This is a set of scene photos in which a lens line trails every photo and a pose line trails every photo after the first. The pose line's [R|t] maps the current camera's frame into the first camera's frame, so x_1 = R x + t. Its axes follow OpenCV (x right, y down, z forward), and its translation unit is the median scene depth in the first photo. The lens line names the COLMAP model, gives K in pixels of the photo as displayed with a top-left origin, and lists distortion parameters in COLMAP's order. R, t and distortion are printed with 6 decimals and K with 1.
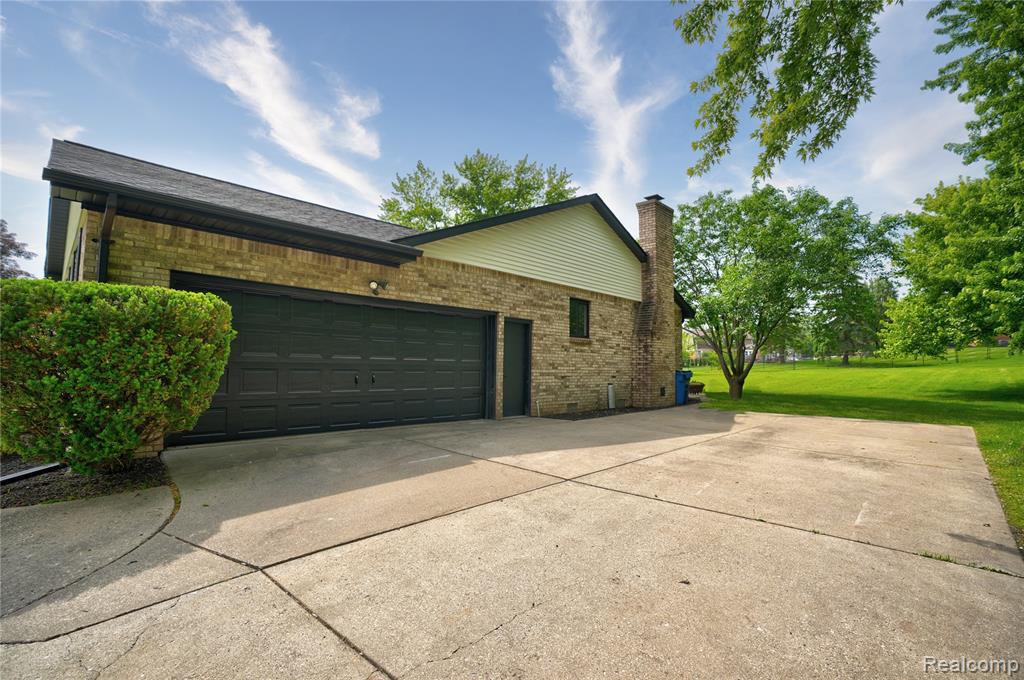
lens RADIAL K [[465.3, 0, 514.1], [0, 465.3, 341.8], [0, 0, 1]] dist [-0.068399, 0.024312]
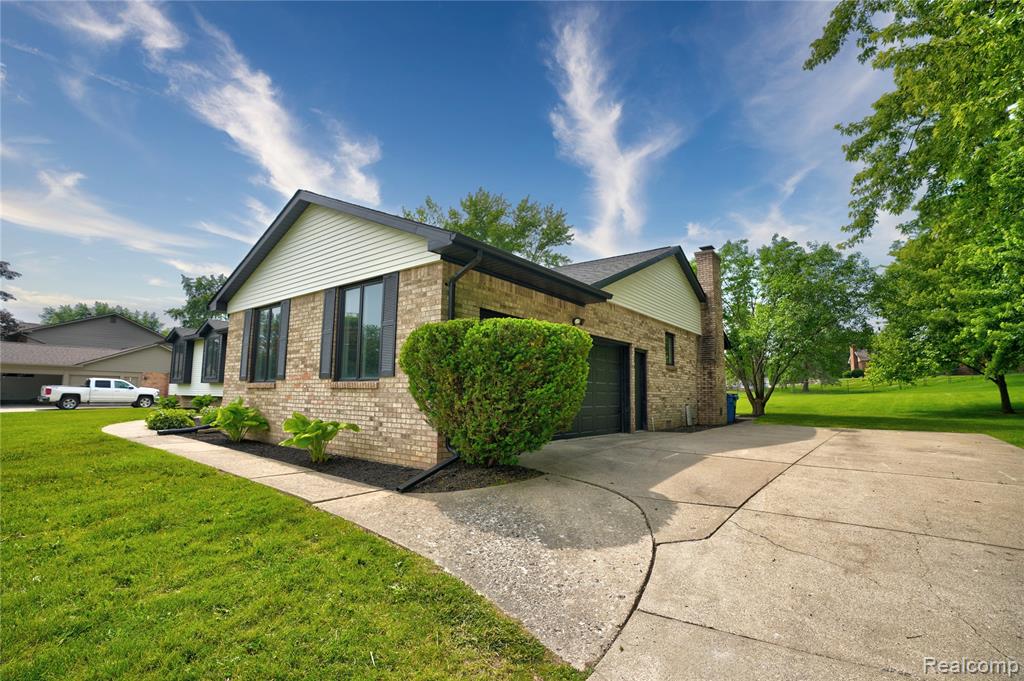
lens RADIAL K [[465.3, 0, 514.1], [0, 465.3, 342.3], [0, 0, 1]] dist [-0.068399, 0.024312]
pose [[0.994324, 0.010780, 0.105844, -0.392471], [-0.004254, 0.998086, -0.061693, 0.007051], [-0.106306, 0.060892, 0.992467, -0.137174]]
